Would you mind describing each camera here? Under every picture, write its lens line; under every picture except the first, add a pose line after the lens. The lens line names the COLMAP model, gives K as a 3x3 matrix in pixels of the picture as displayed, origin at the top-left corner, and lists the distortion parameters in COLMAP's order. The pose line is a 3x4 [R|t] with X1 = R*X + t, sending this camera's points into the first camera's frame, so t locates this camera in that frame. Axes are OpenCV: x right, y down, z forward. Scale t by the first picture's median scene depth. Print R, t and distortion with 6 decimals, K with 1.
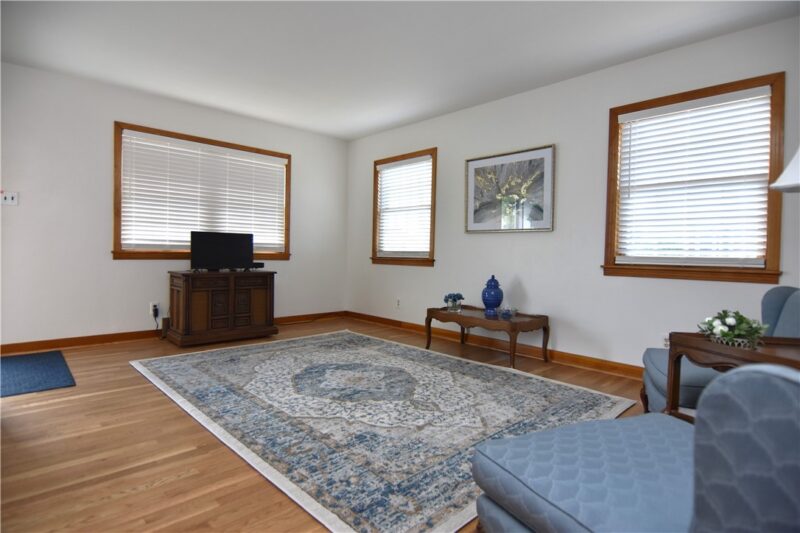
lens RADIAL K [[422.2, 0, 400.0], [0, 422.2, 266.5], [0, 0, 1]] dist [-0.013886, -0.000144]
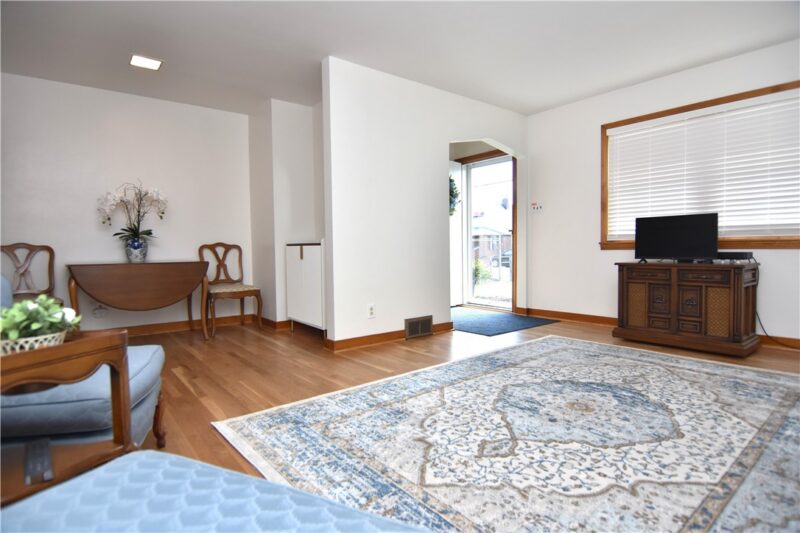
lens RADIAL K [[422.2, 0, 400.0], [0, 422.2, 266.5], [0, 0, 1]] dist [-0.013886, -0.000144]
pose [[-0.083861, 0.025542, -0.996150, 0.479406], [-0.021314, 0.999397, 0.027420, 0.008503], [0.996250, 0.023531, -0.083266, 0.558658]]
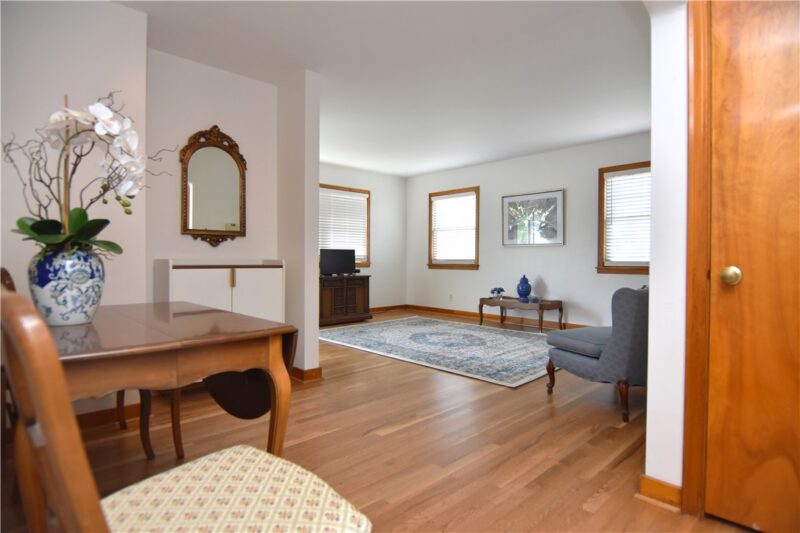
lens RADIAL K [[422.2, 0, 400.0], [0, 422.2, 266.5], [0, 0, 1]] dist [-0.013886, -0.000144]
pose [[0.999856, -0.016927, -0.001041, -0.213978], [0.016911, 0.999770, -0.013217, 0.002914], [0.001264, 0.013198, 0.999912, -0.489749]]
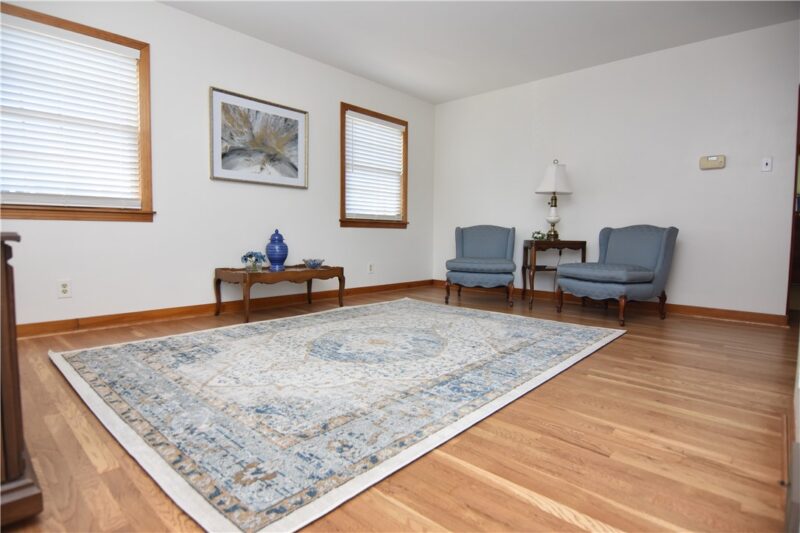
lens RADIAL K [[422.2, 0, 400.0], [0, 422.2, 266.5], [0, 0, 1]] dist [-0.013886, -0.000144]
pose [[-0.065721, -0.091468, 0.993637, -0.739192], [0.021567, 0.995427, 0.093059, 0.020701], [-0.997605, 0.027546, -0.063447, 0.757966]]
